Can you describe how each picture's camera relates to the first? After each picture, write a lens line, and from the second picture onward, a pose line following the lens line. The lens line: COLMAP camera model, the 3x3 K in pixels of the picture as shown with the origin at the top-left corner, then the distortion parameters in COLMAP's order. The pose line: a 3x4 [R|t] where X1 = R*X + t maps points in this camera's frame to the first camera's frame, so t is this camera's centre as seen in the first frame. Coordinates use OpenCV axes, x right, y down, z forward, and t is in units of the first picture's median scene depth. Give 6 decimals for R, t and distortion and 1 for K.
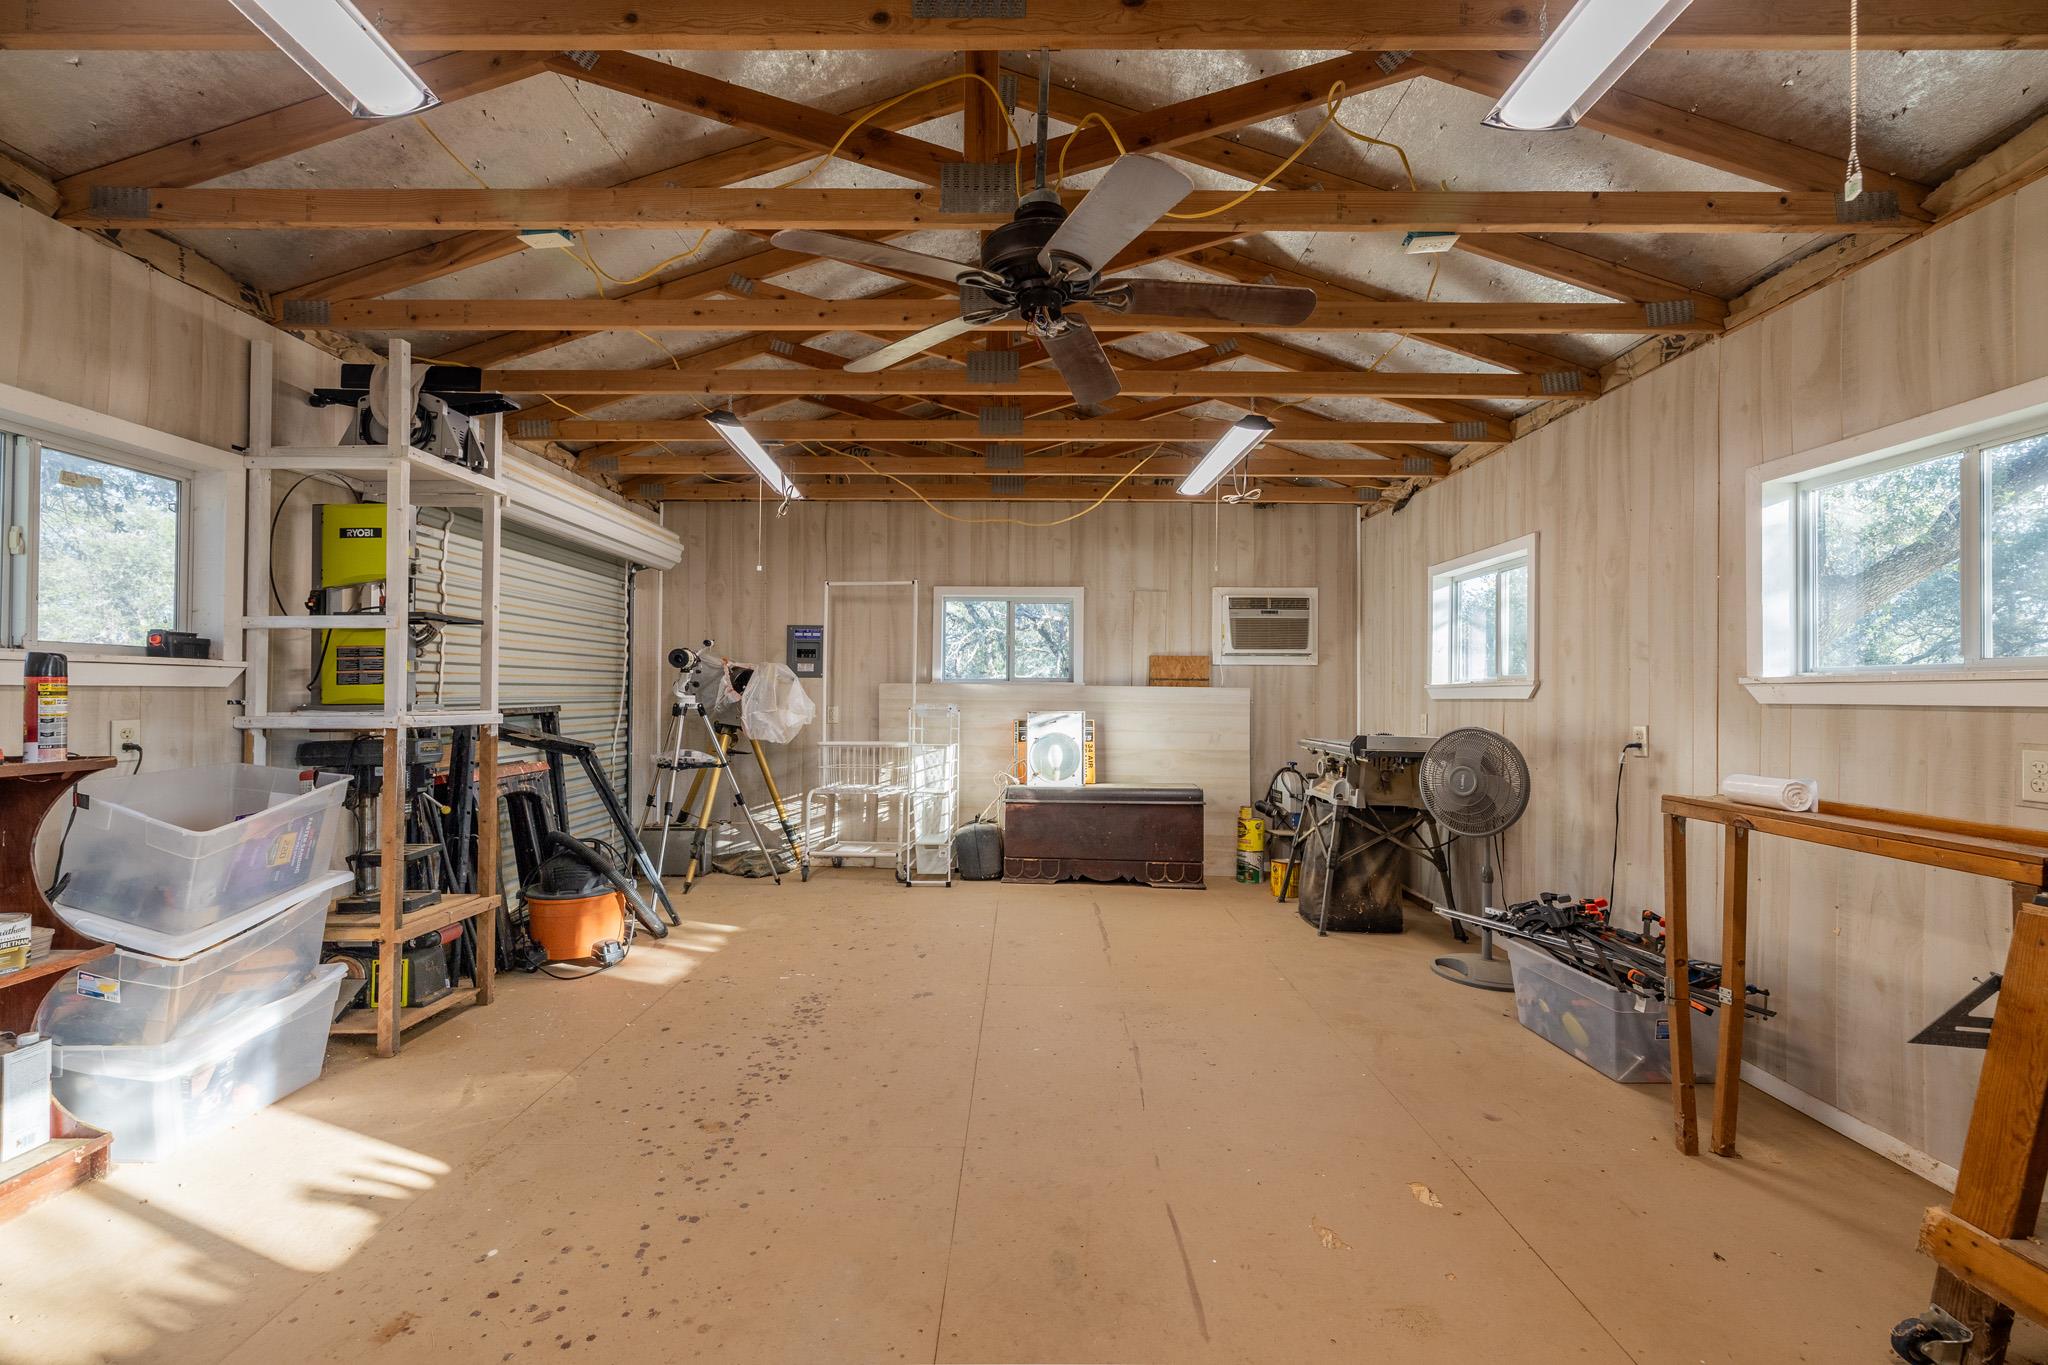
lens RADIAL K [[853.7, 0, 1022.6], [0, 853.7, 684.6], [0, 0, 1]] dist [0.001907, -0.000661]
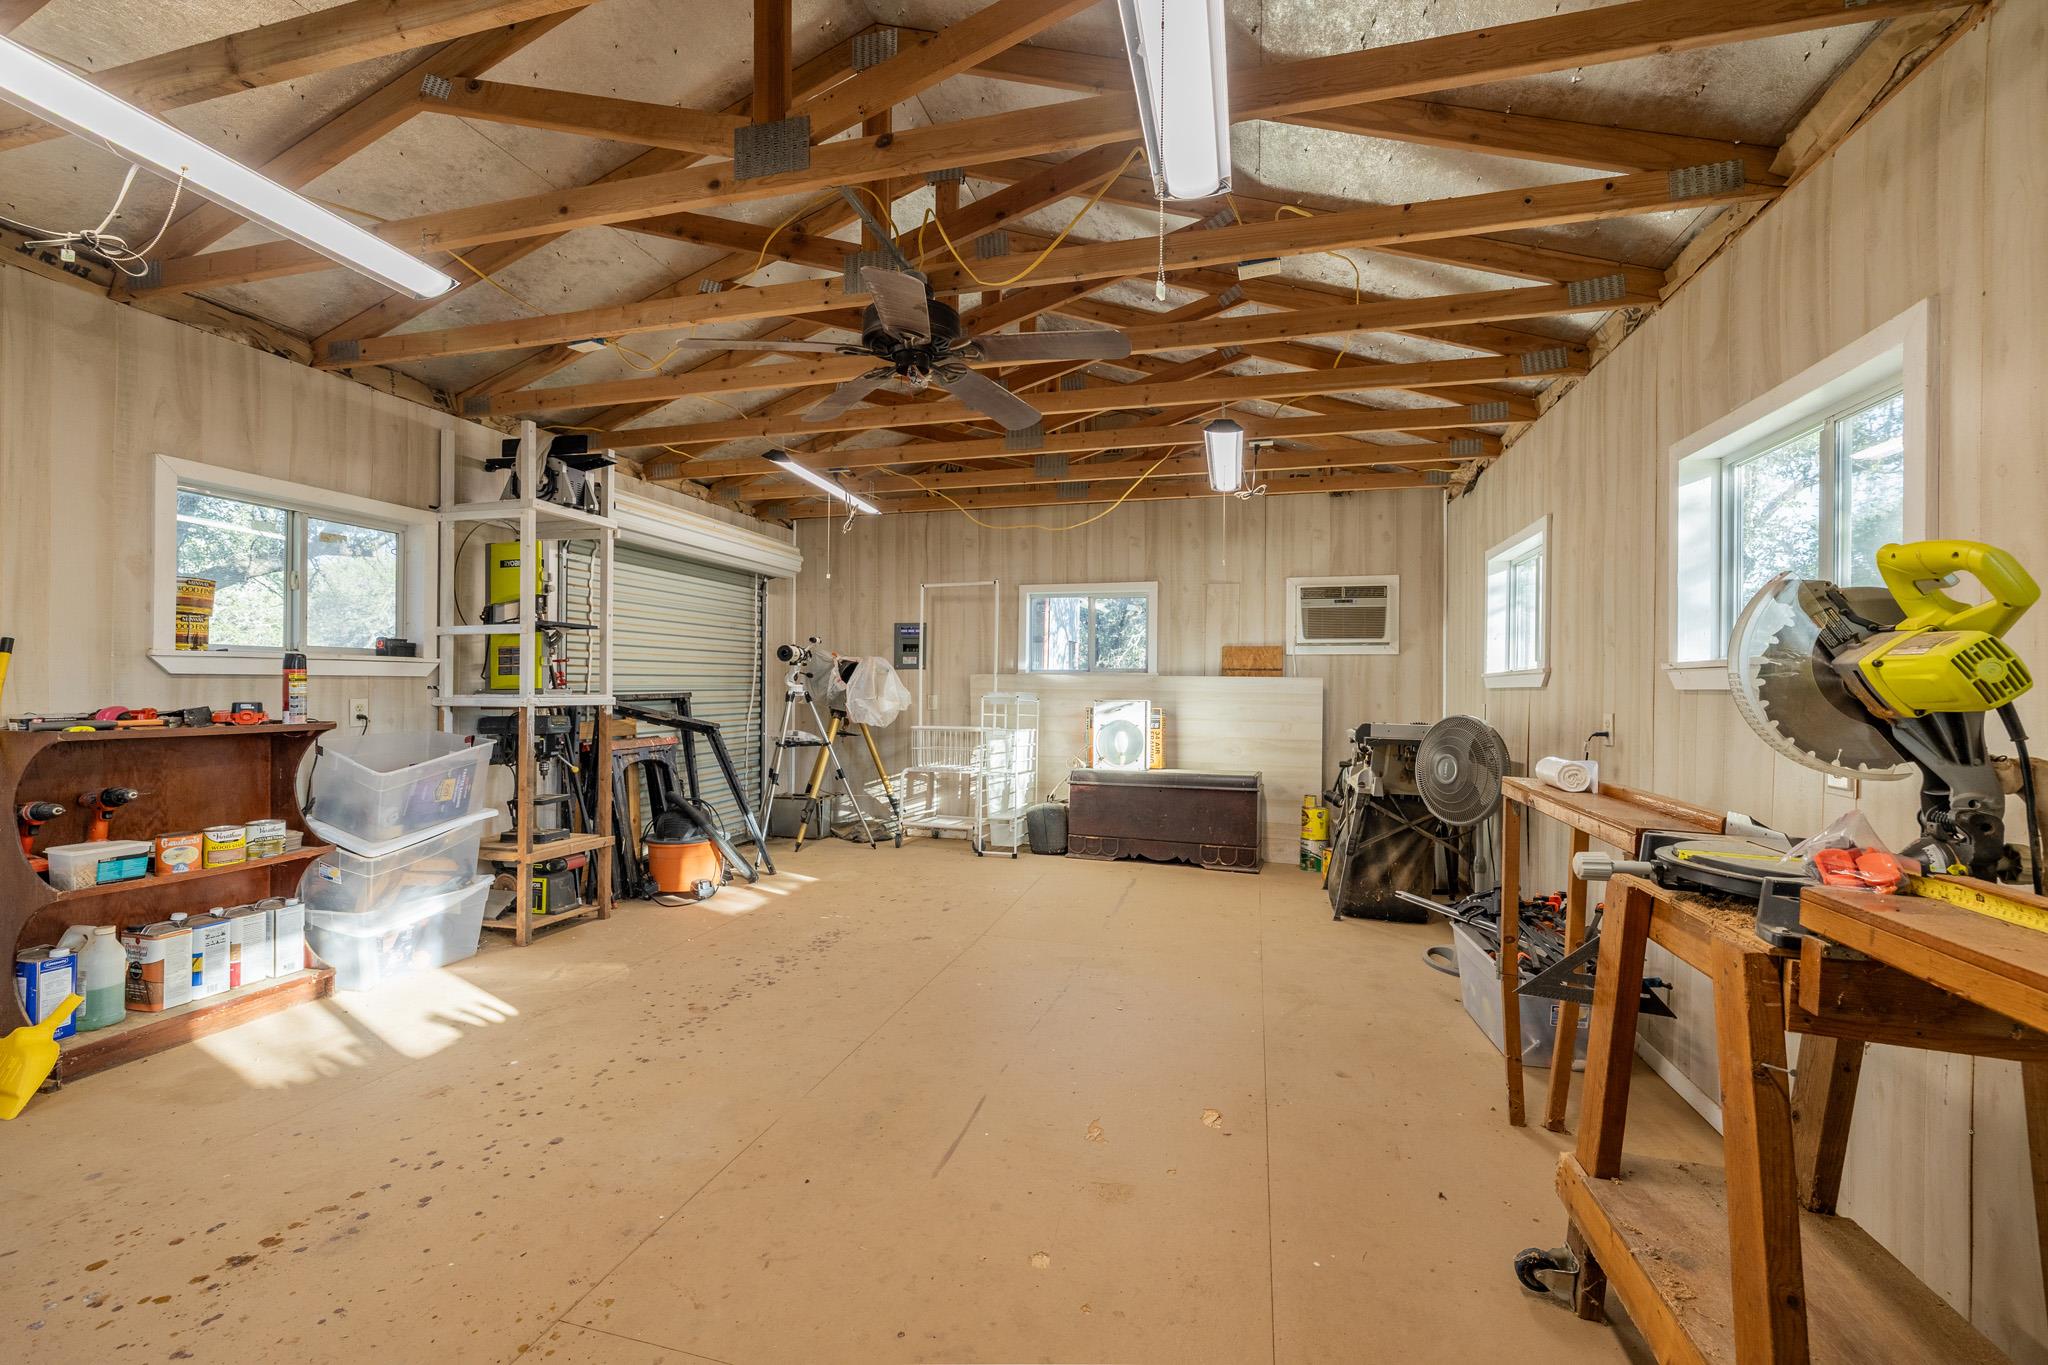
lens RADIAL K [[853.7, 0, 1019.5], [0, 853.7, 684.6], [0, 0, 1]] dist [0.001907, -0.000661]
pose [[0.966821, -0.000143, -0.255454, 0.346053], [0.002303, 0.999964, 0.008157, 0.006078], [0.255443, -0.008475, 0.966787, -0.108995]]
